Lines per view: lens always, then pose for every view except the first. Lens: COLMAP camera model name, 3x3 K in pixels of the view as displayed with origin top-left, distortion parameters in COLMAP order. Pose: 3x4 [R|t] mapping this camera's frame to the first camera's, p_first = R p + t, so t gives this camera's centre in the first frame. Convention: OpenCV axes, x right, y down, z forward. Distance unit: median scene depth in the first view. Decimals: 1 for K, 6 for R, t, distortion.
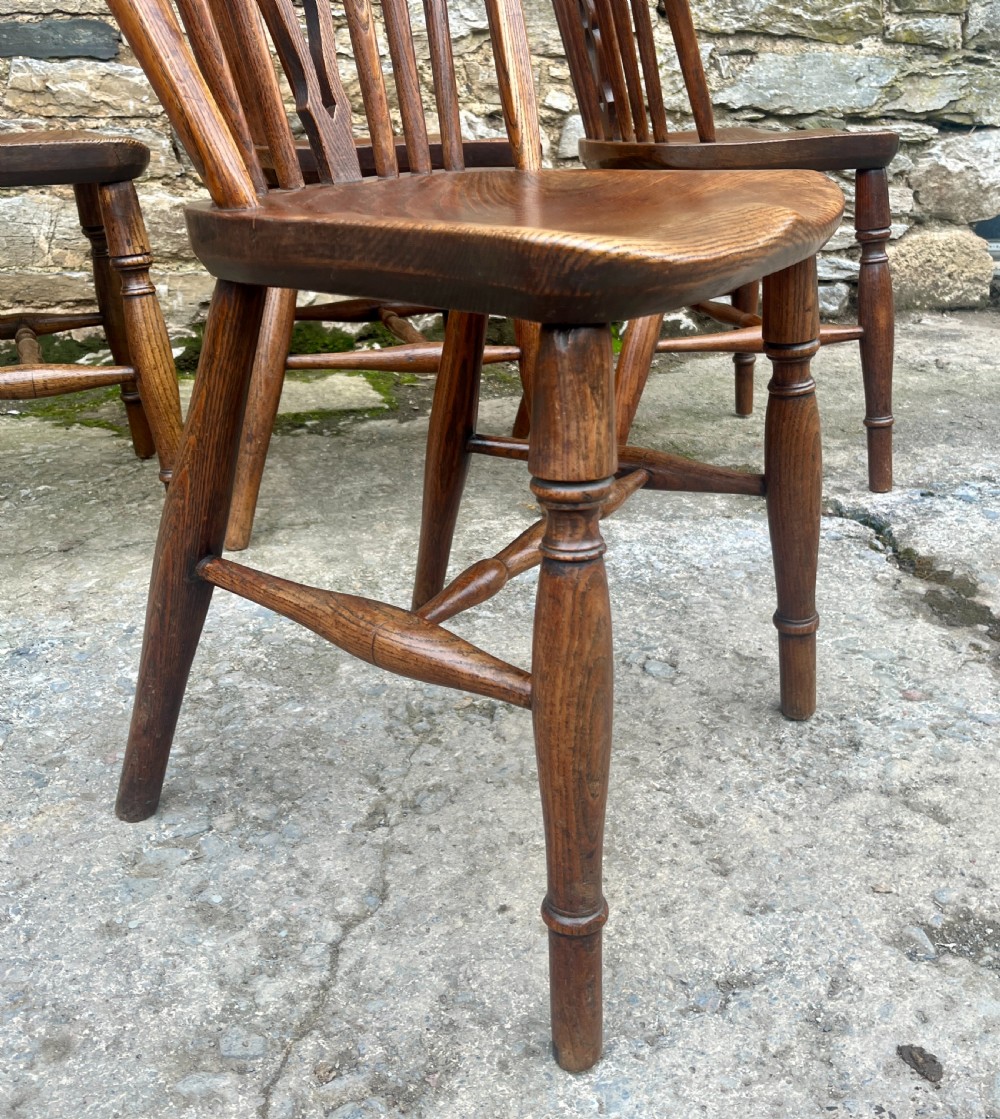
lens RADIAL K [[1109.3, 0, 520.5], [0, 1109.3, 505.0], [0, 0, 1]] dist [0.026680, 0.000000]
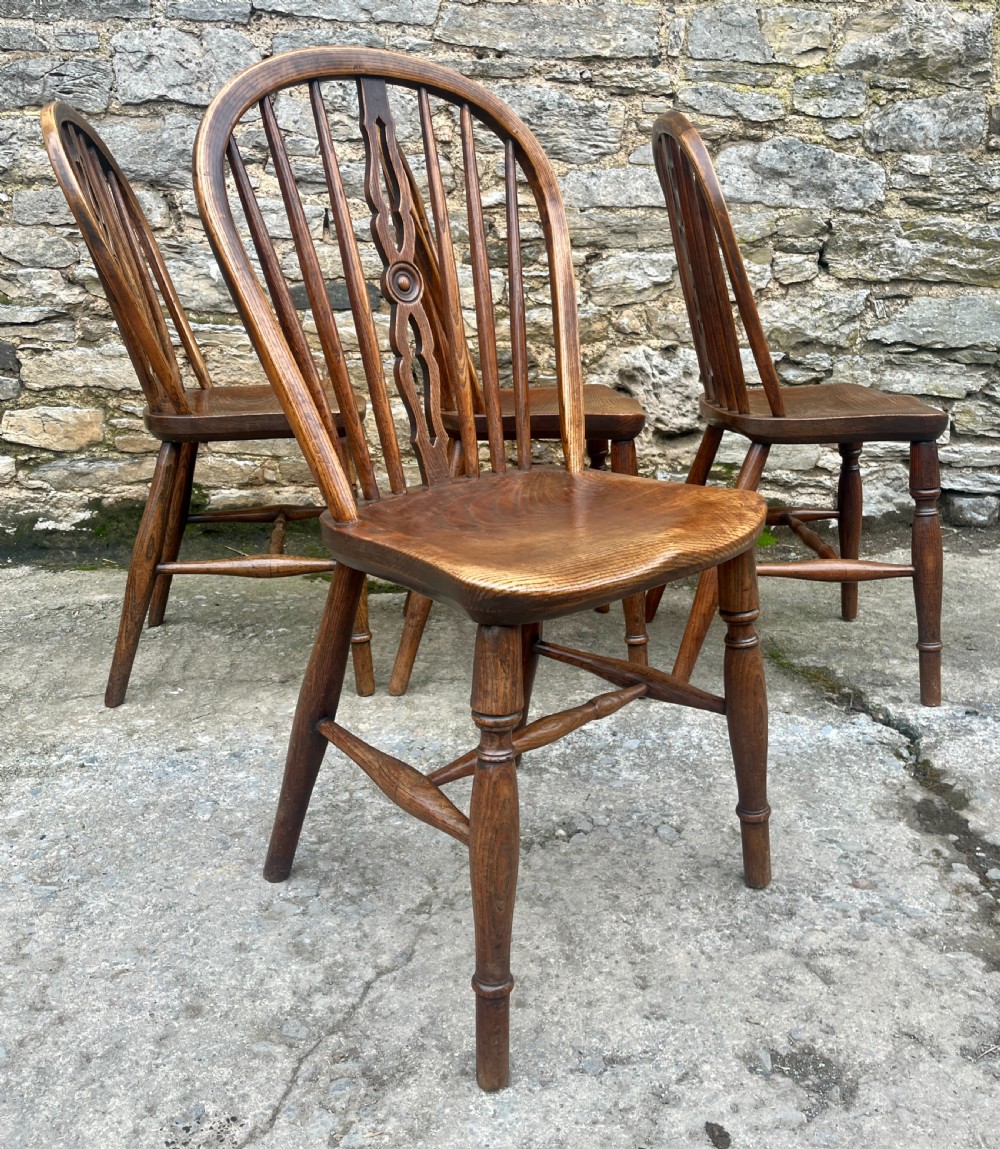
lens RADIAL K [[1046.5, 0, 491.8], [0, 1046.5, 545.9], [0, 0, 1]] dist [0.032907, -0.029011]
pose [[0.961212, 0.077679, -0.264645, 0.259109], [-0.098044, 0.993082, -0.064612, -0.099666], [0.257795, 0.088053, 0.962179, -0.315762]]
